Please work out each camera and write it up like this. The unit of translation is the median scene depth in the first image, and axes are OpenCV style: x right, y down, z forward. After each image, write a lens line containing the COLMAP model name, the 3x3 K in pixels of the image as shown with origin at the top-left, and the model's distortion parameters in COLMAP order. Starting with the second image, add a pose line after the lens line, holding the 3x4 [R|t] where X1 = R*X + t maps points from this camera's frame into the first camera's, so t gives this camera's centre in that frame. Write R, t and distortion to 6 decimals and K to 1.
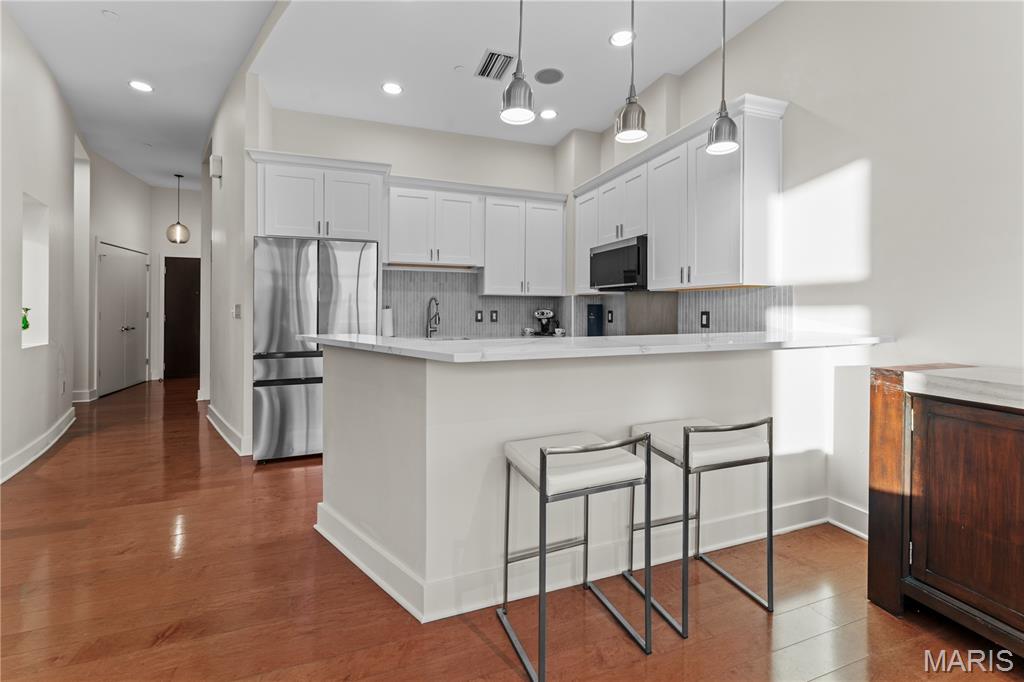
lens RADIAL K [[415.9, 0, 509.2], [0, 415.9, 309.6], [0, 0, 1]] dist [-0.003979, -0.000322]
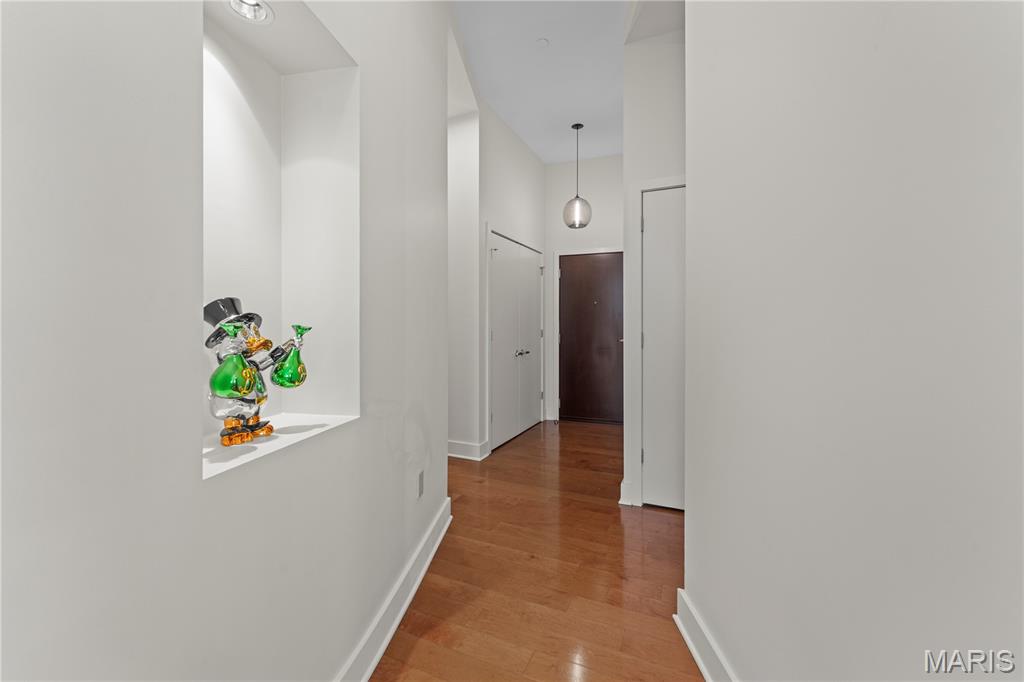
lens RADIAL K [[415.9, 0, 509.2], [0, 415.9, 309.6], [0, 0, 1]] dist [-0.003979, -0.000322]
pose [[0.706071, -0.029565, -0.707524, -0.407547], [0.003095, 0.999247, -0.038666, -0.001990], [0.708135, 0.025112, 0.705631, 0.455826]]
